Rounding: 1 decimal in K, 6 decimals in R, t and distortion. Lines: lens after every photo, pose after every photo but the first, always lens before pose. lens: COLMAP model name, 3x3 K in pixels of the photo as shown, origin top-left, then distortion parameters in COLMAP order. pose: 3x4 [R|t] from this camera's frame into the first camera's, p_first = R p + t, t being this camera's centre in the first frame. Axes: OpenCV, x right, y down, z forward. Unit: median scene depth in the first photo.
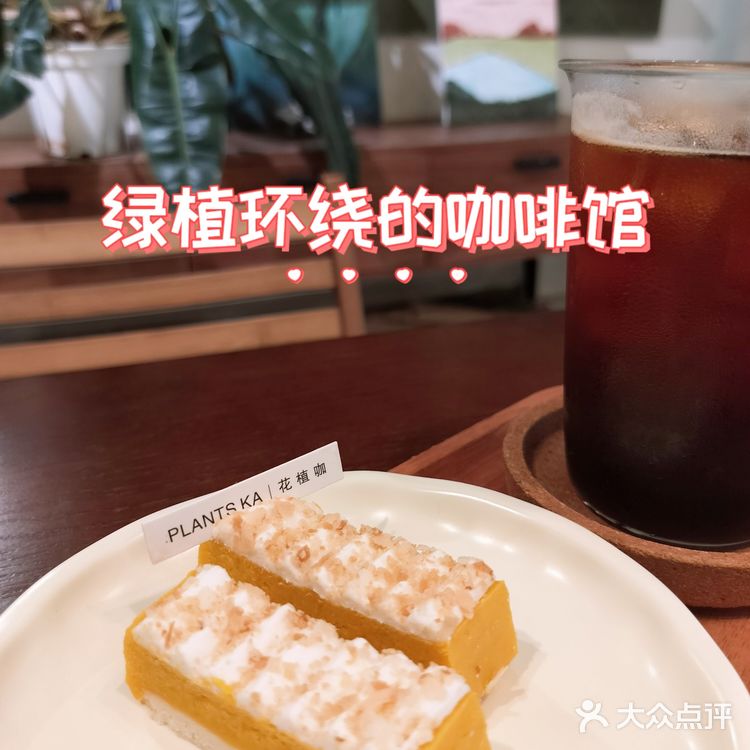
lens RADIAL K [[678.8, 0, 375.8], [0, 678.8, 403.0], [0, 0, 1]] dist [0.006229, -0.075229]
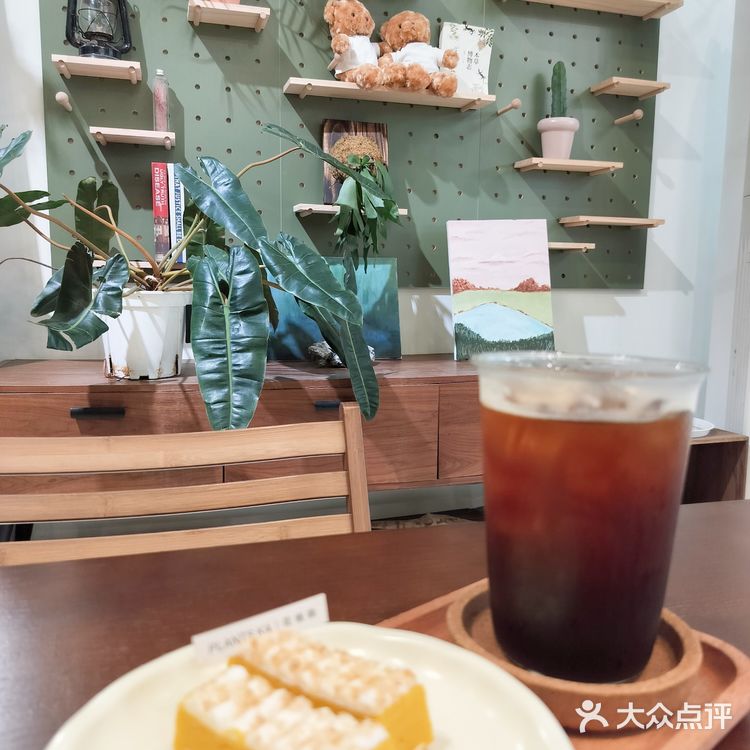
lens RADIAL K [[678.8, 0, 375.8], [0, 678.8, 403.0], [0, 0, 1]] dist [0.006229, -0.075229]
pose [[0.998928, 0.020273, -0.041610, 0.020962], [-0.031993, 0.952077, -0.304181, 0.019944], [0.033449, 0.305187, 0.951705, -0.104780]]
